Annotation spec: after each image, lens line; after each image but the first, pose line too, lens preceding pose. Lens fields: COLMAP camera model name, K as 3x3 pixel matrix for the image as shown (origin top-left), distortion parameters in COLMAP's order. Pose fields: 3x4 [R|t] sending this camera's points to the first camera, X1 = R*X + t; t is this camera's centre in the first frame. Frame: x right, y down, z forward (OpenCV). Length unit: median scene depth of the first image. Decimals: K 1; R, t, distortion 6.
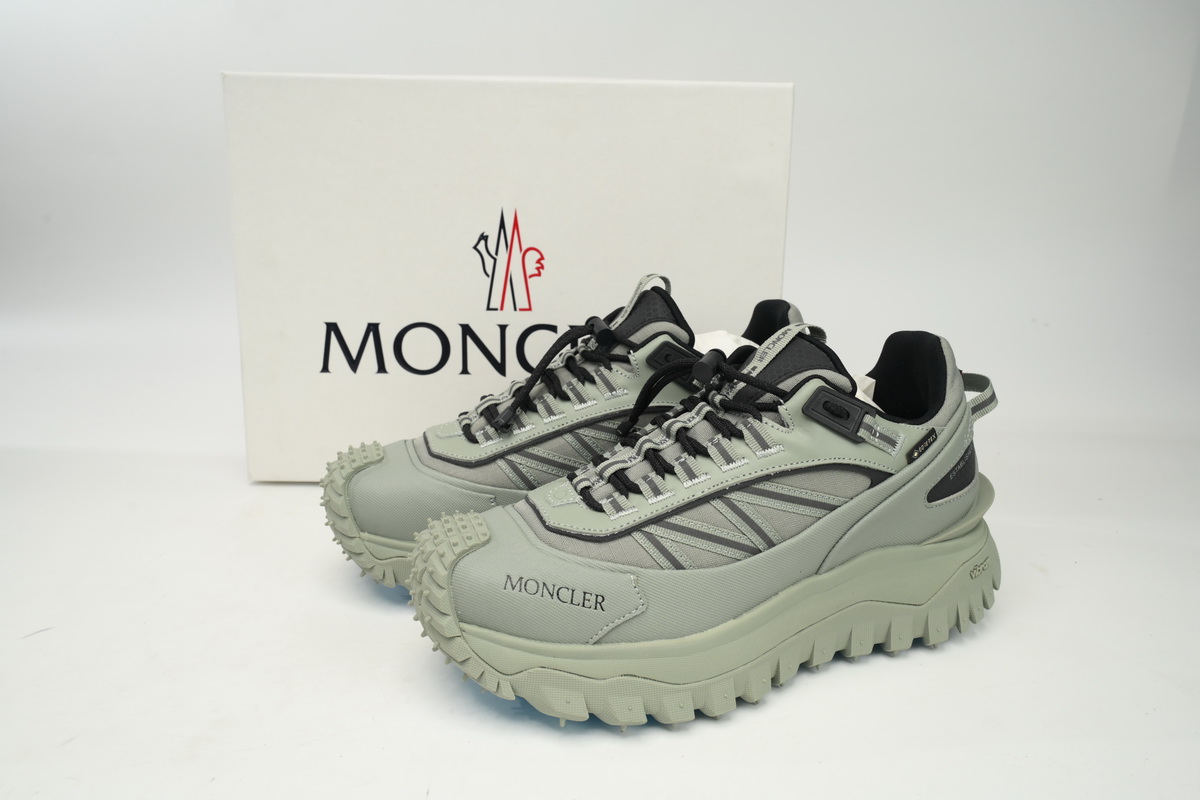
lens RADIAL K [[942.4, 0, 600.0], [0, 942.4, 400.0], [0, 0, 1]] dist [-0.002968, -0.001499]
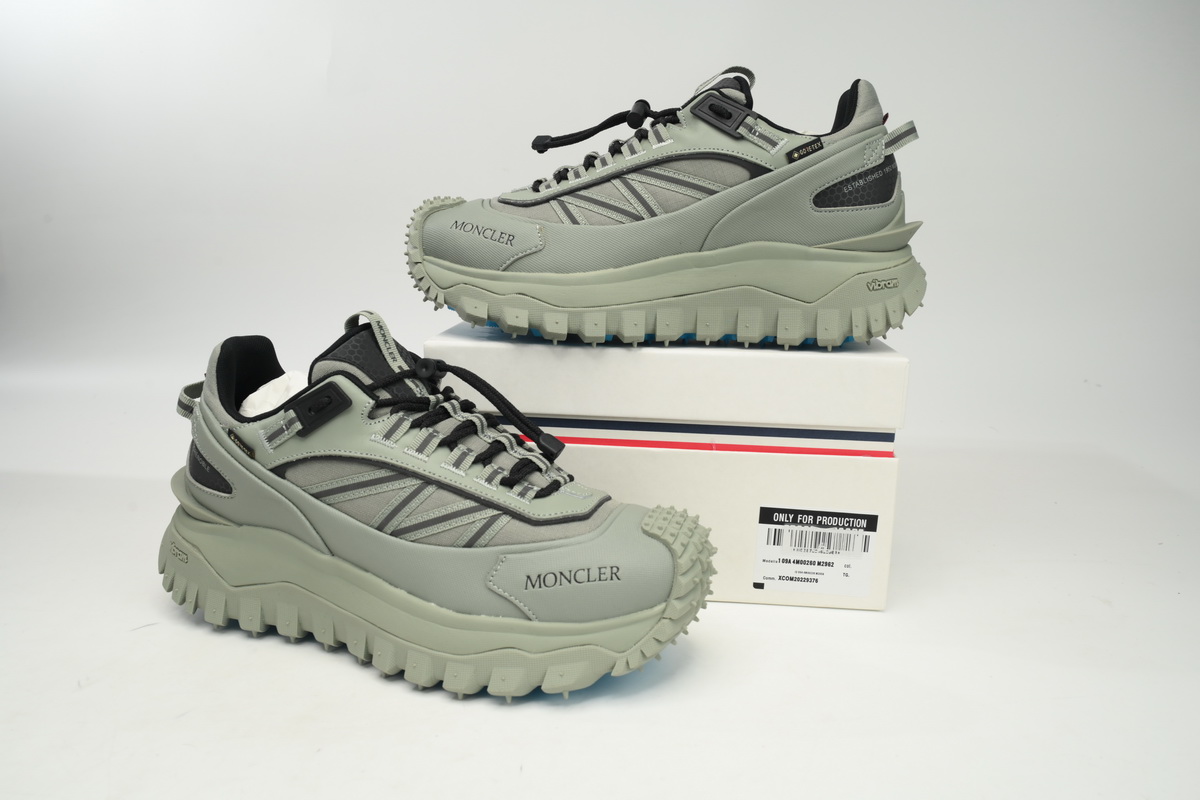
lens RADIAL K [[942.4, 0, 600.0], [0, 942.4, 400.0], [0, 0, 1]] dist [-0.002968, -0.001499]
pose [[0.905071, 0.087319, -0.416199, 0.654080], [-0.117458, 0.991950, -0.047314, 0.460998], [0.408717, 0.091708, 0.908042, -0.138917]]
